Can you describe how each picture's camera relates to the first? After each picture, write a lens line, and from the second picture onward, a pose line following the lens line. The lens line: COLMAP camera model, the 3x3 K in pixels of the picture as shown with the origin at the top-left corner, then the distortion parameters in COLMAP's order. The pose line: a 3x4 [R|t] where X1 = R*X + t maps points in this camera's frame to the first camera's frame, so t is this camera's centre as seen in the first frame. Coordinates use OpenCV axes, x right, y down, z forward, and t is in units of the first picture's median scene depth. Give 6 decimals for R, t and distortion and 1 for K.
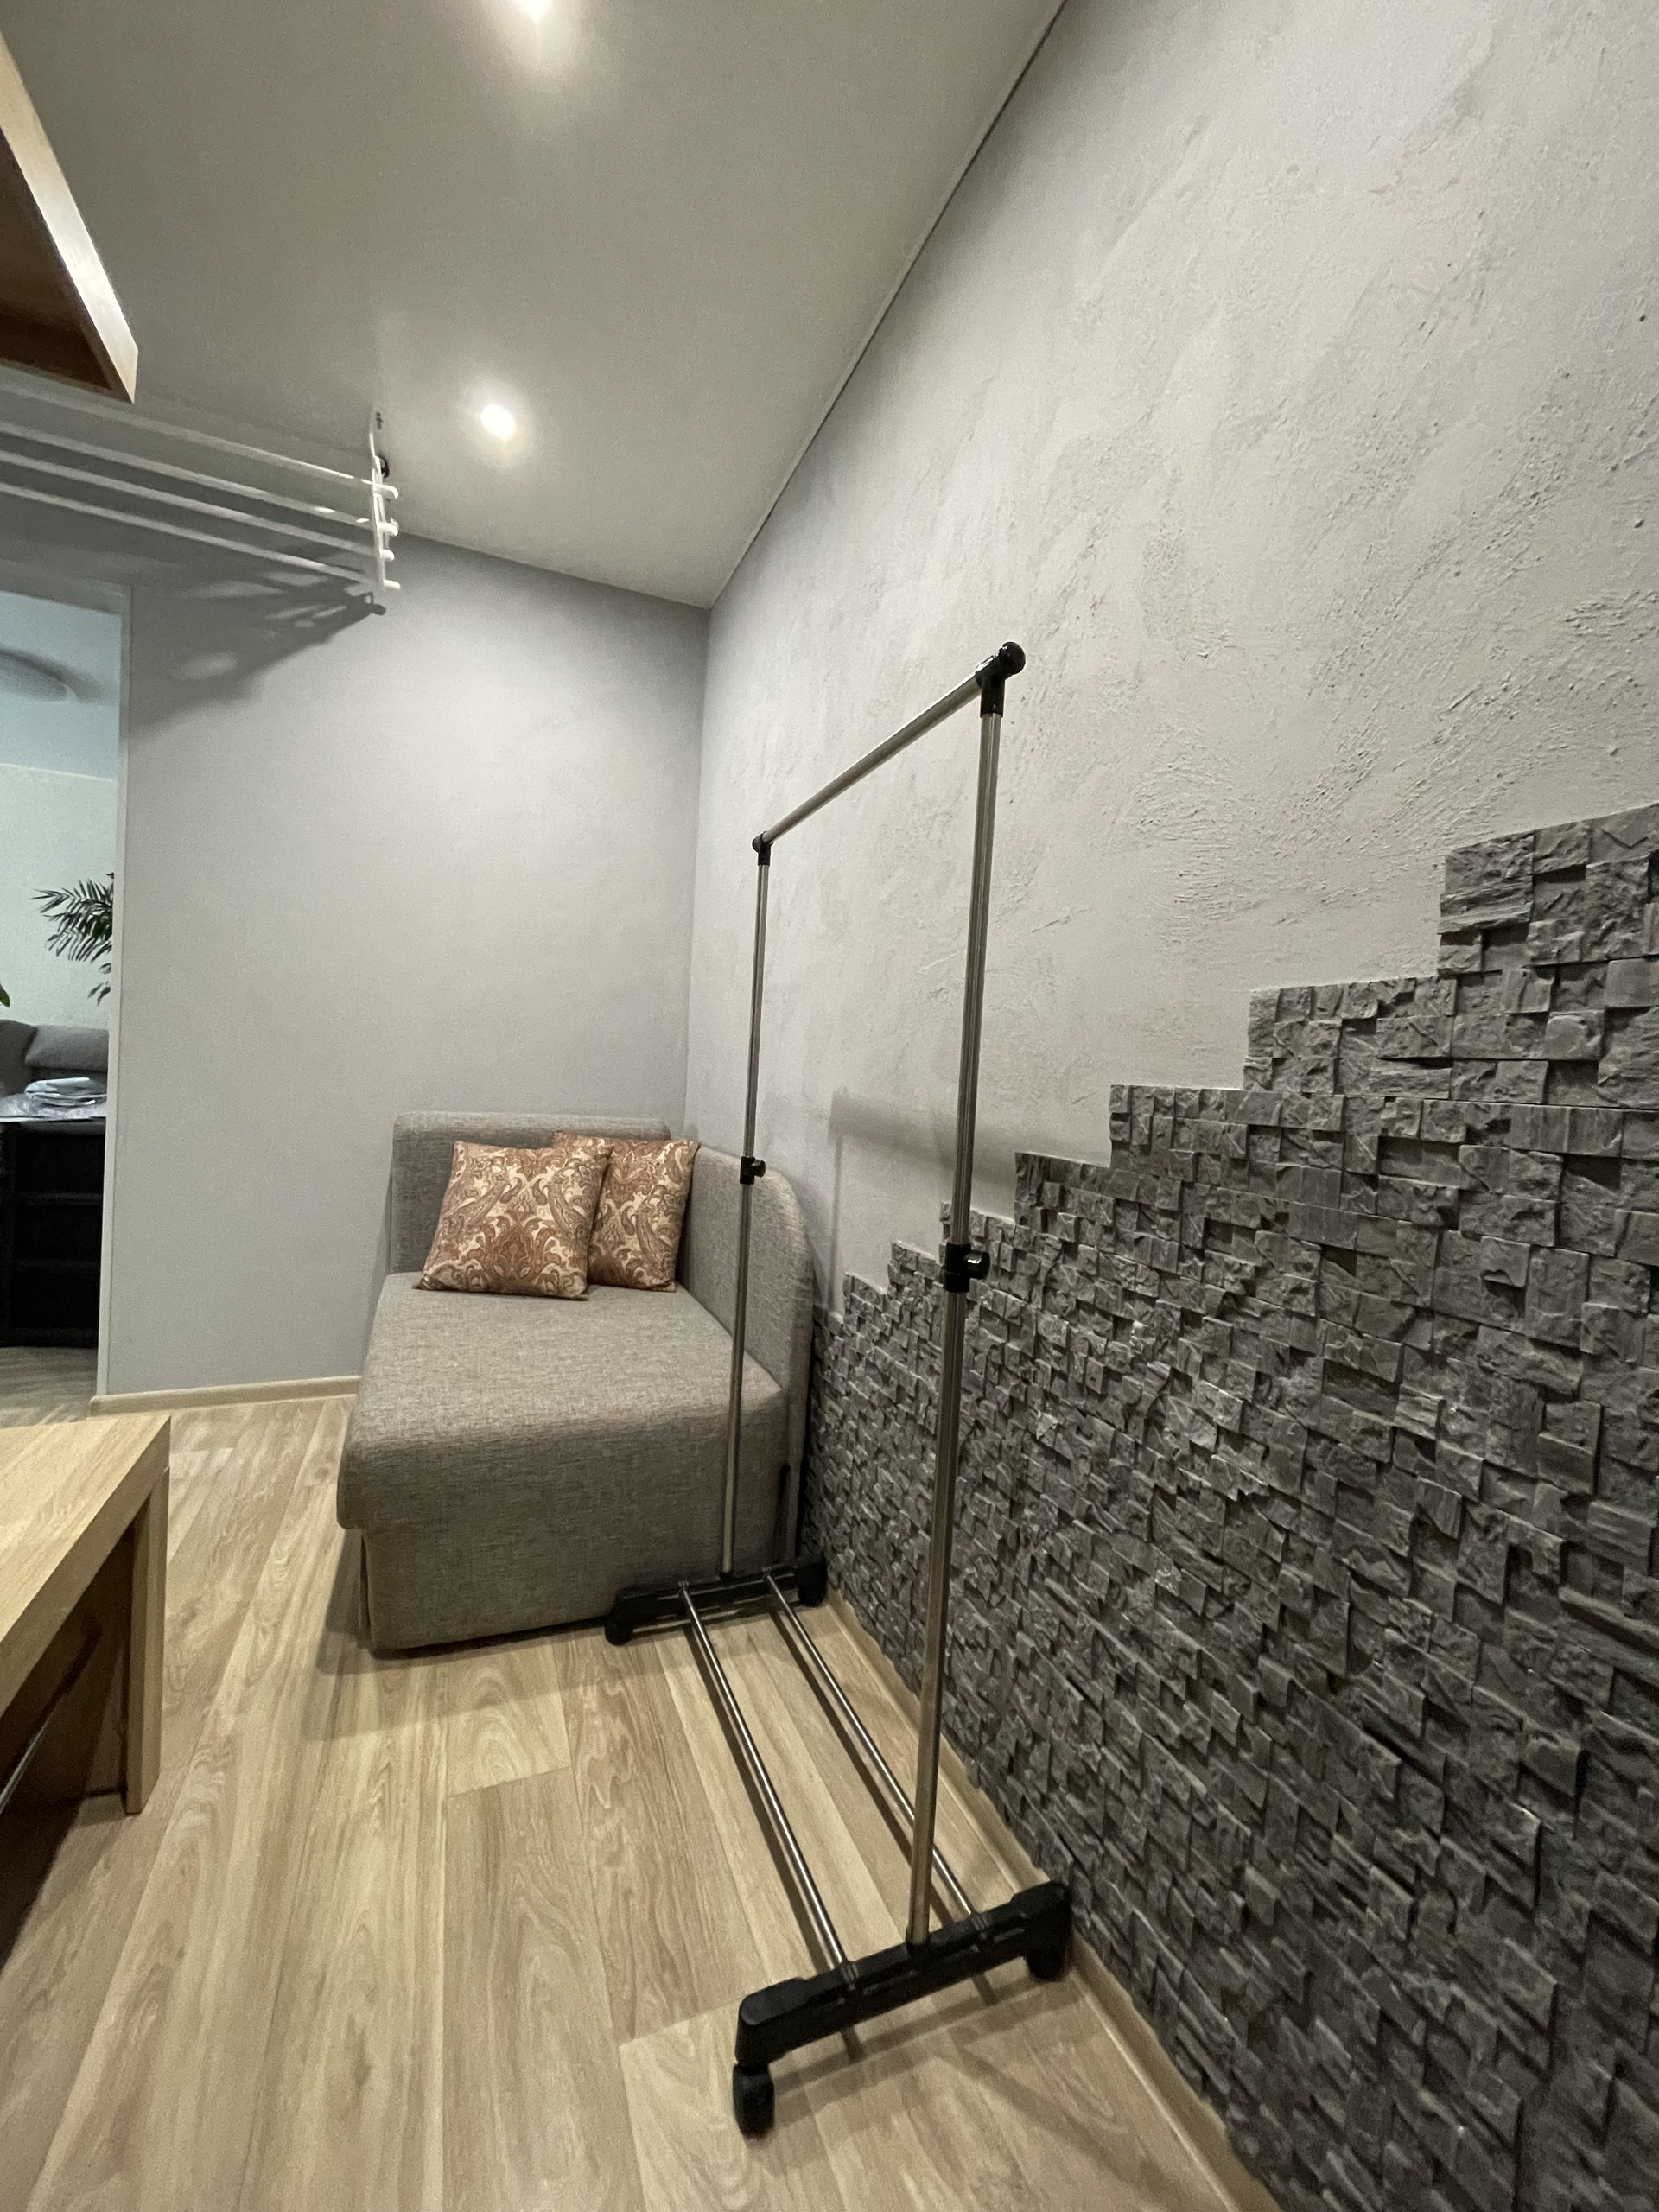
lens RADIAL K [[890.4, 0, 831.5], [0, 890.4, 1101.9], [0, 0, 1]] dist [-0.002305, 0.000685]
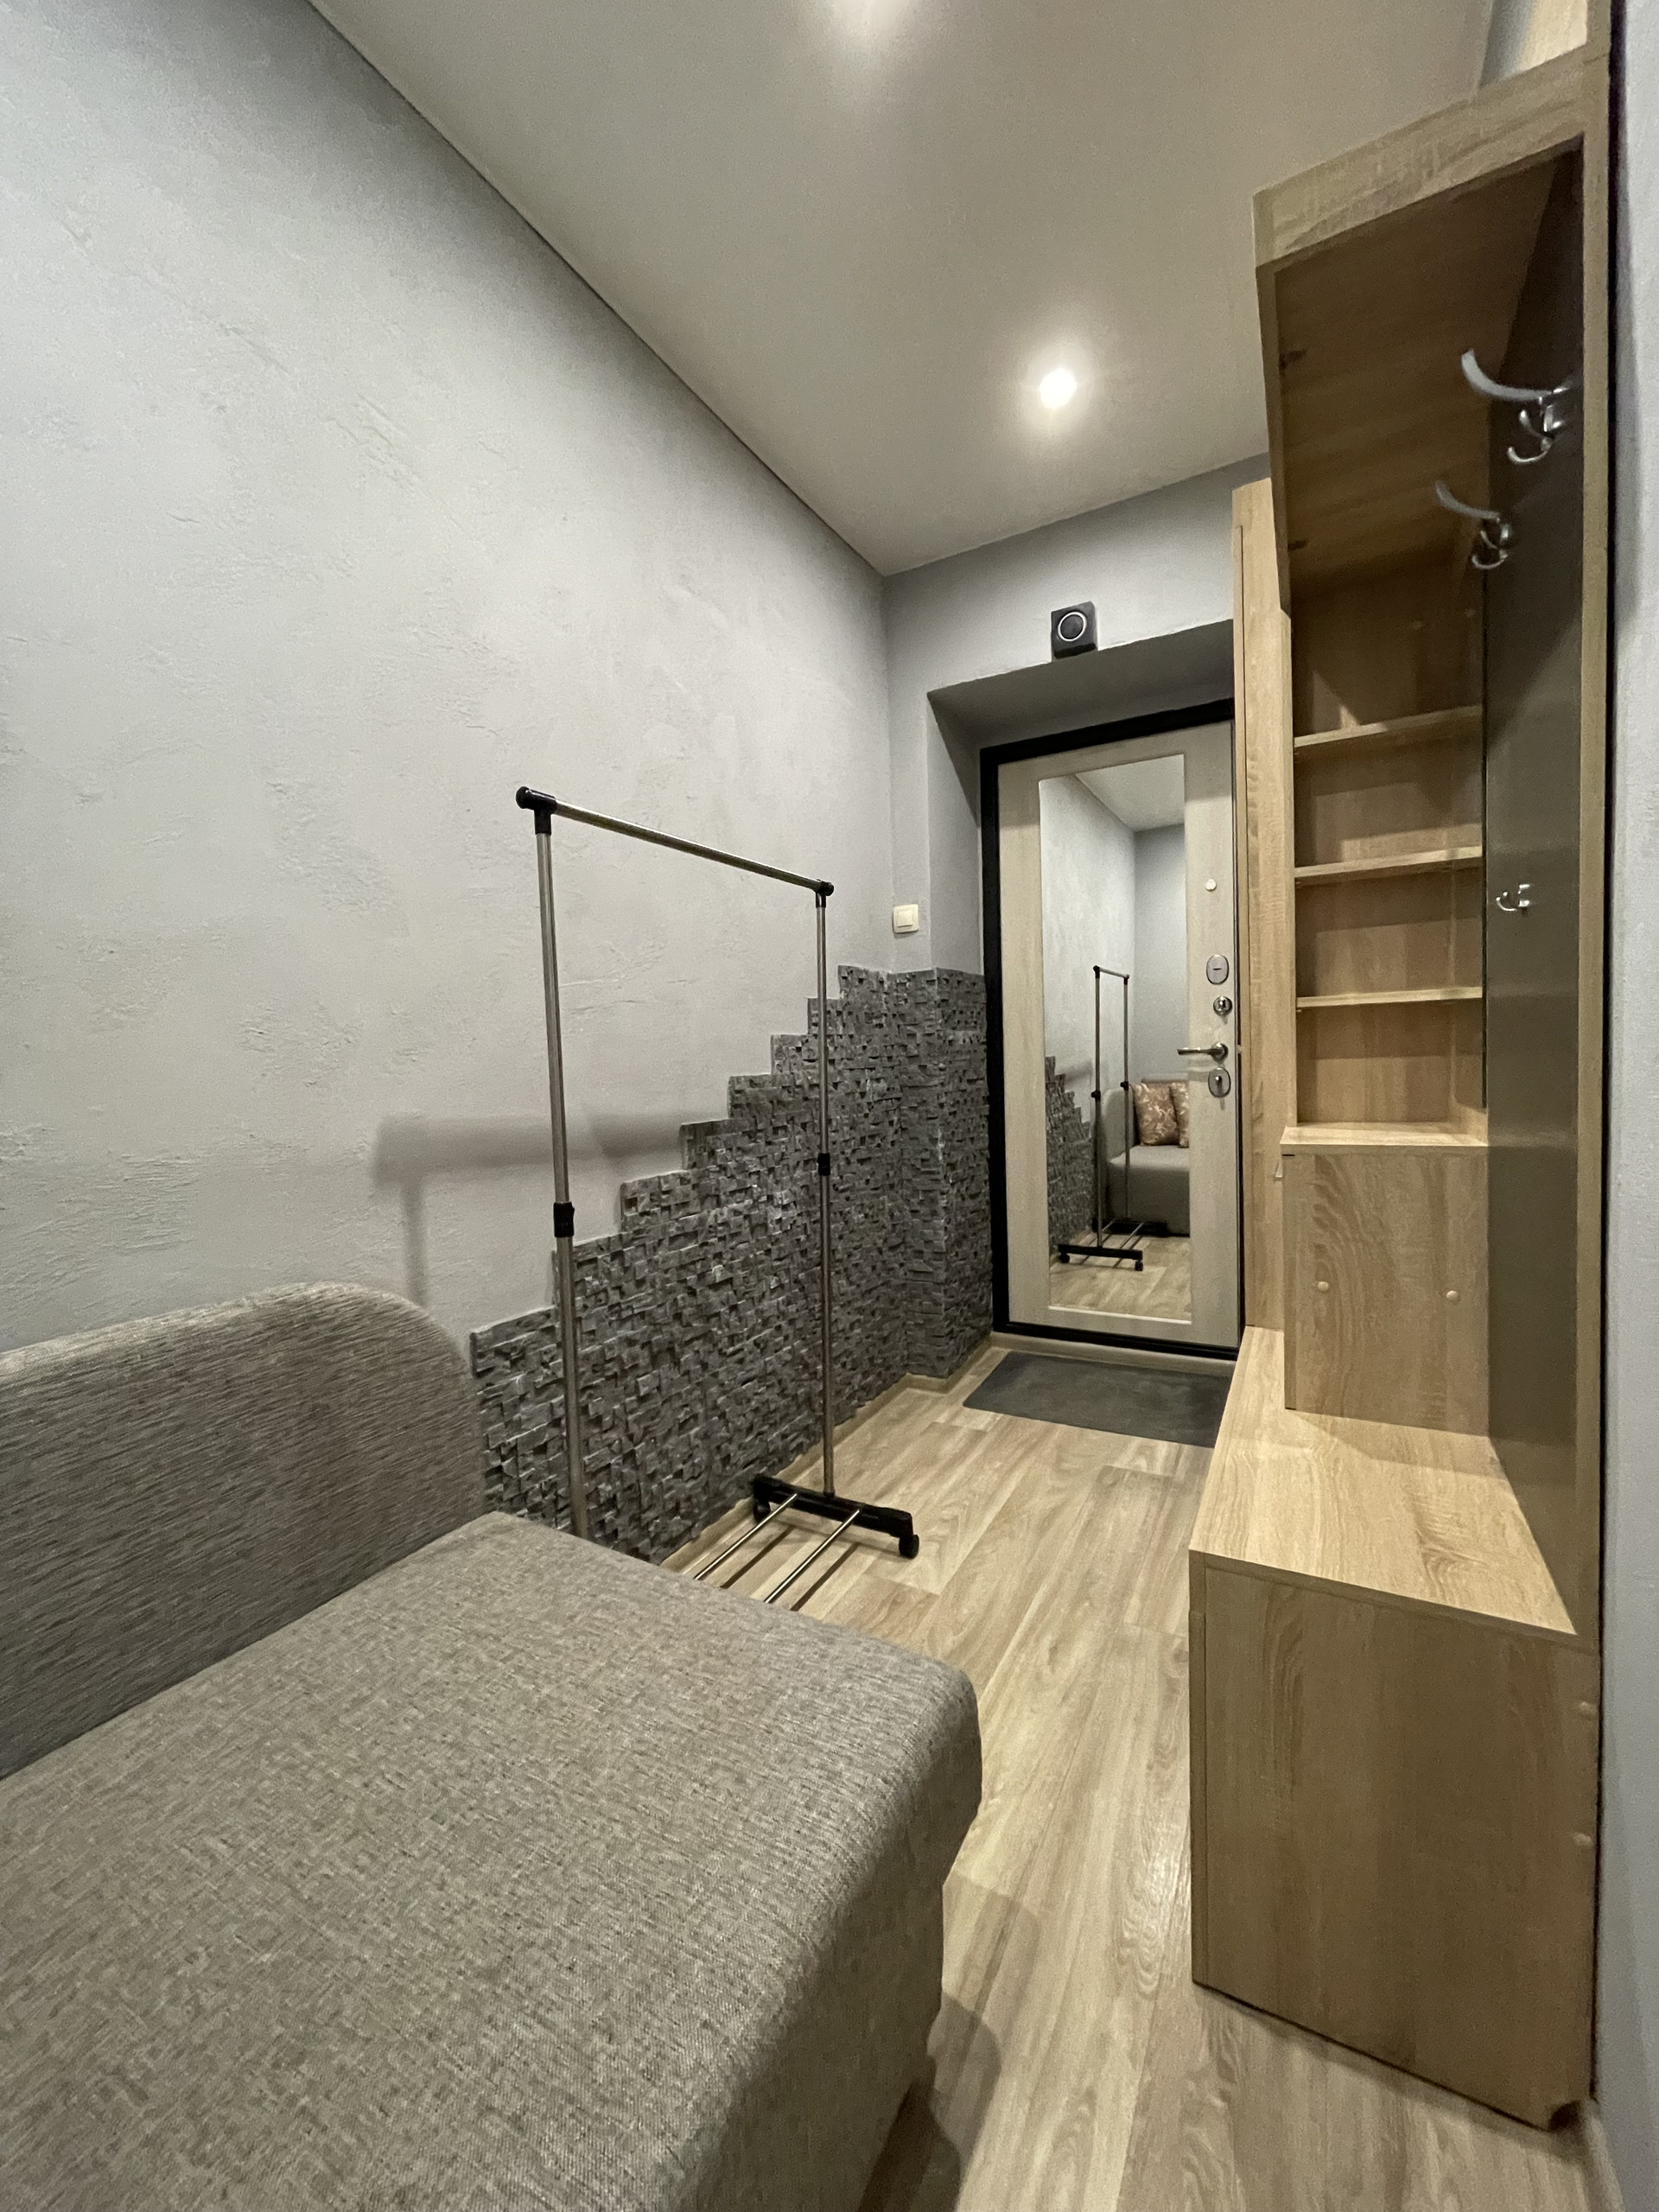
lens RADIAL K [[890.4, 0, 831.5], [0, 890.4, 1101.9], [0, 0, 1]] dist [-0.002305, 0.000685]
pose [[-0.617128, -0.072909, 0.783478, -1.414966], [0.019079, 0.994019, 0.107530, -0.175505], [-0.786632, 0.081307, -0.612046, 2.119228]]
